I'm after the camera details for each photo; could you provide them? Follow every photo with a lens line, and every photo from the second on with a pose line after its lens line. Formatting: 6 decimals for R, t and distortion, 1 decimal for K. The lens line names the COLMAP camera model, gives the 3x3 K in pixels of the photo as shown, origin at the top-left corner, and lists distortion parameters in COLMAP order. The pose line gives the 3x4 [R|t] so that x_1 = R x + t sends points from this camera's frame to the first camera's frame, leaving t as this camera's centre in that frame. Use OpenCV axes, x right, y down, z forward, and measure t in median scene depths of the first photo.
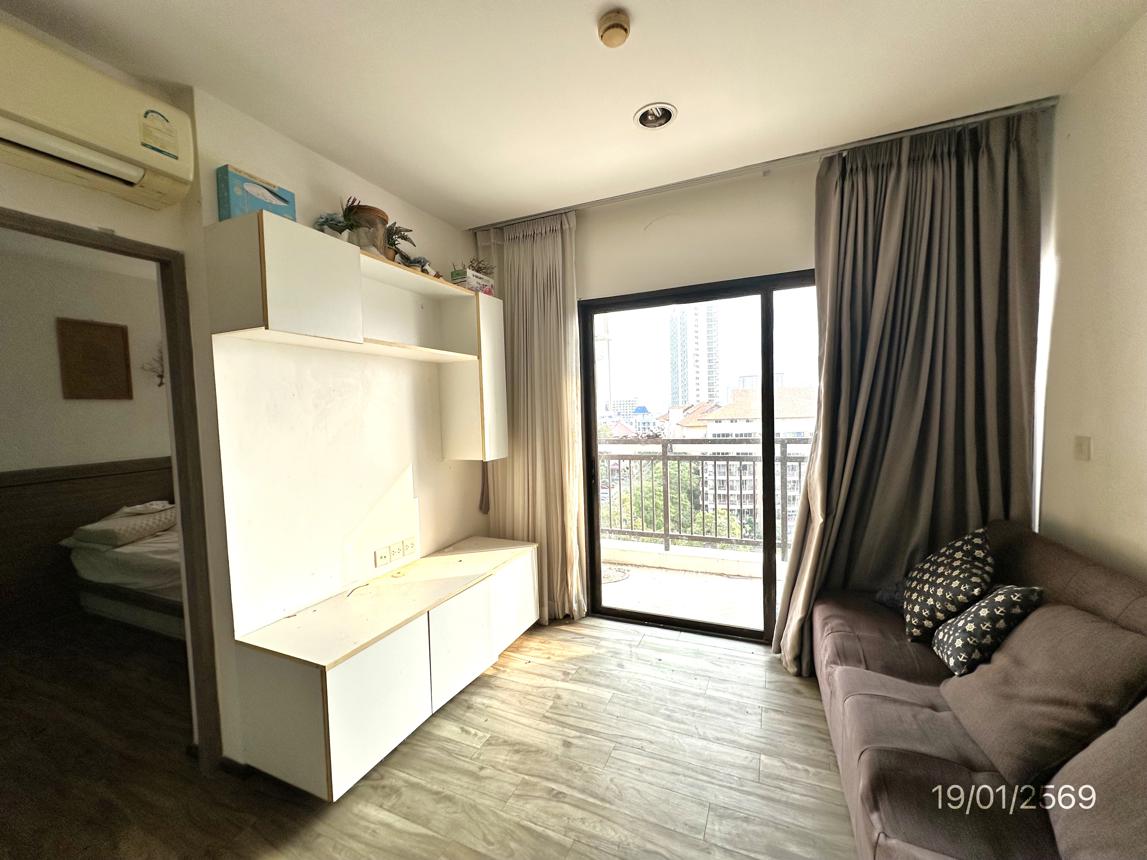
lens RADIAL K [[455.9, 0, 574.8], [0, 455.9, 428.7], [0, 0, 1]] dist [0.004136, 0.000173]
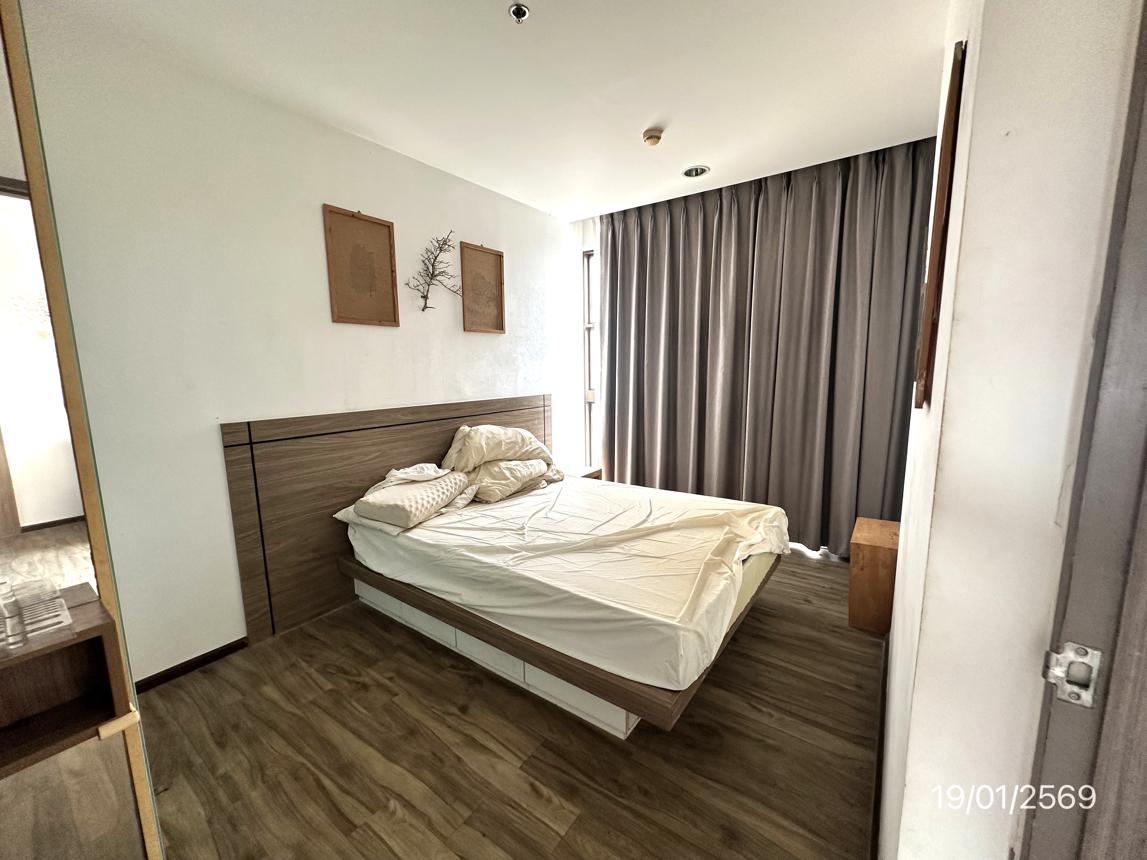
lens RADIAL K [[455.9, 0, 574.4], [0, 455.9, 433.7], [0, 0, 1]] dist [0.004136, 0.000173]
pose [[0.976019, 0.048206, -0.212281, -0.574993], [-0.026105, 0.994054, 0.105713, 0.024135], [0.216115, -0.097636, 0.971474, 0.359060]]
